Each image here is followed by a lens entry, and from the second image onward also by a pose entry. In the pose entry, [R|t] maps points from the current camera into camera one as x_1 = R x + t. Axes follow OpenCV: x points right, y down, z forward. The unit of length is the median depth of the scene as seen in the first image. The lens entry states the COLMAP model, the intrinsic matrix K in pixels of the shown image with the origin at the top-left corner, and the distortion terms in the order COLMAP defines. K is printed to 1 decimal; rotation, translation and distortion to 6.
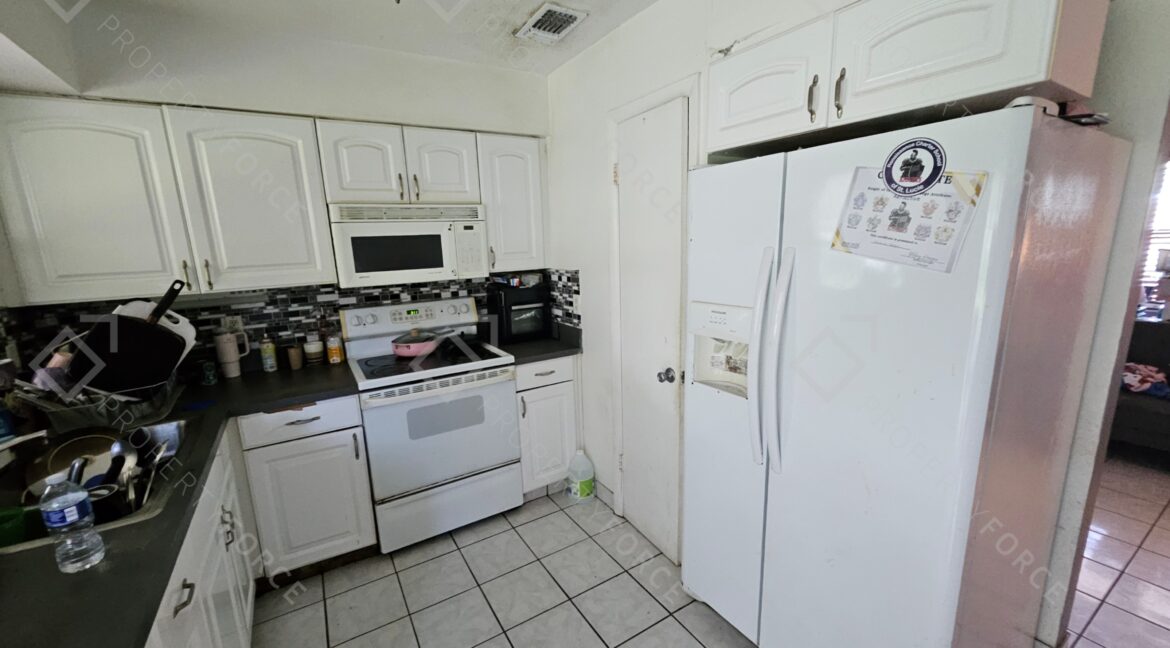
lens RADIAL K [[454.4, 0, 578.6], [0, 454.4, 332.8], [0, 0, 1]] dist [-0.002745, -0.000637]
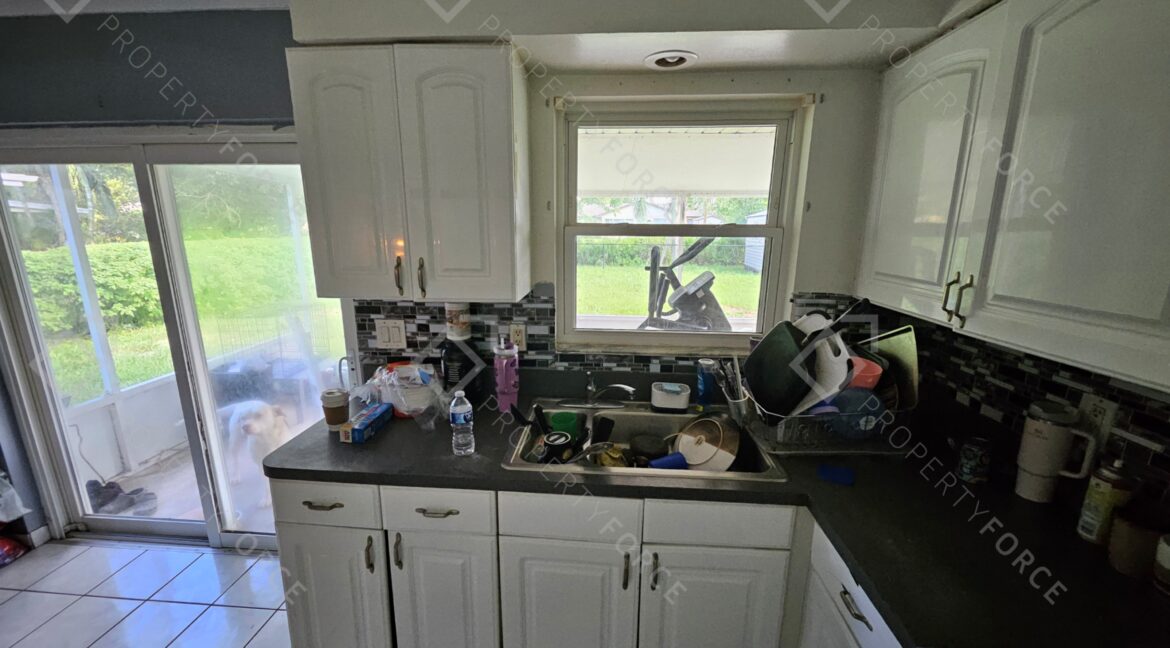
lens RADIAL K [[454.4, 0, 578.6], [0, 454.4, 332.8], [0, 0, 1]] dist [-0.002745, -0.000637]
pose [[-0.579911, 0.213737, -0.786143, -0.081267], [-0.150377, 0.920306, 0.361141, -0.189861], [0.800681, 0.327647, -0.501554, 0.773803]]
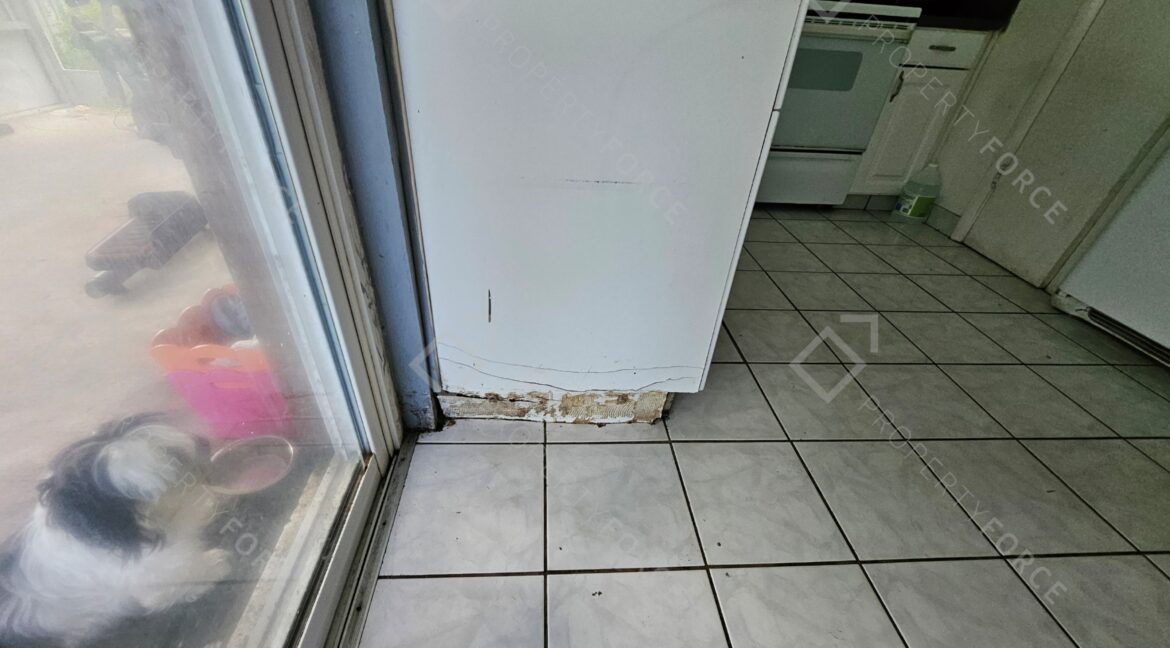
lens RADIAL K [[454.4, 0, 578.6], [0, 454.4, 332.8], [0, 0, 1]] dist [-0.002745, -0.000637]
pose [[0.878639, 0.343635, -0.331525, -0.223718], [-0.181819, 0.882788, 0.433159, 0.336961], [0.441515, -0.320313, 0.838131, -0.144003]]
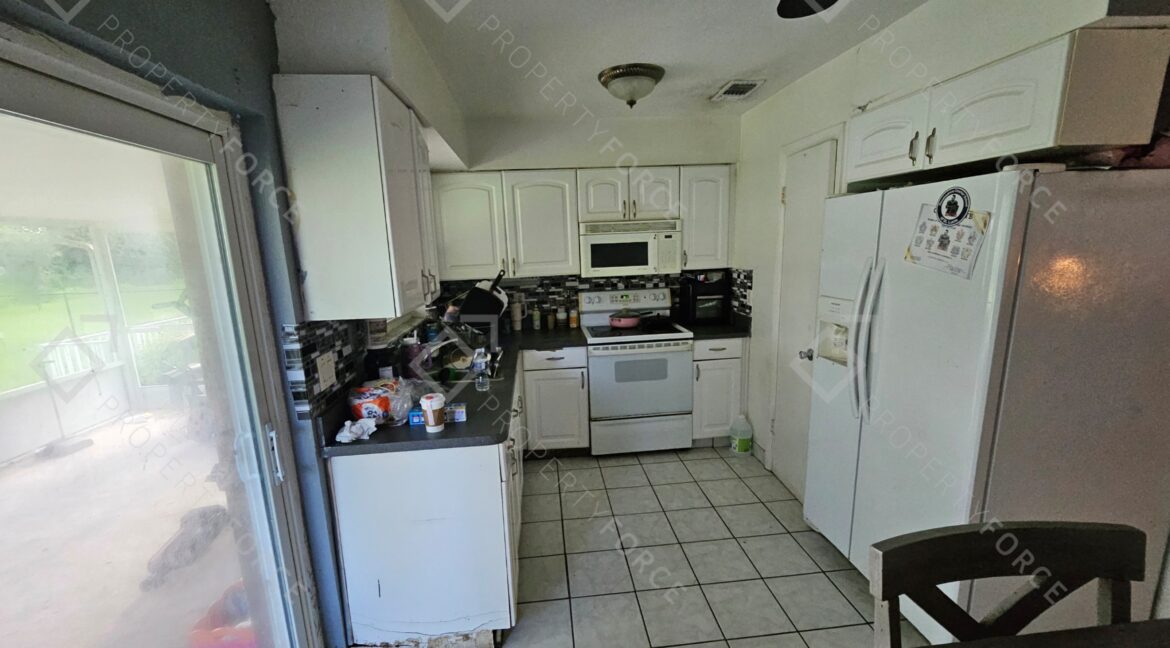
lens RADIAL K [[454.4, 0, 578.6], [0, 454.4, 332.8], [0, 0, 1]] dist [-0.002745, -0.000637]
pose [[0.896702, 0.086191, -0.434162, 0.141346], [-0.082474, 0.996216, 0.027432, 0.043895], [0.434883, 0.011209, 0.900417, -0.365217]]
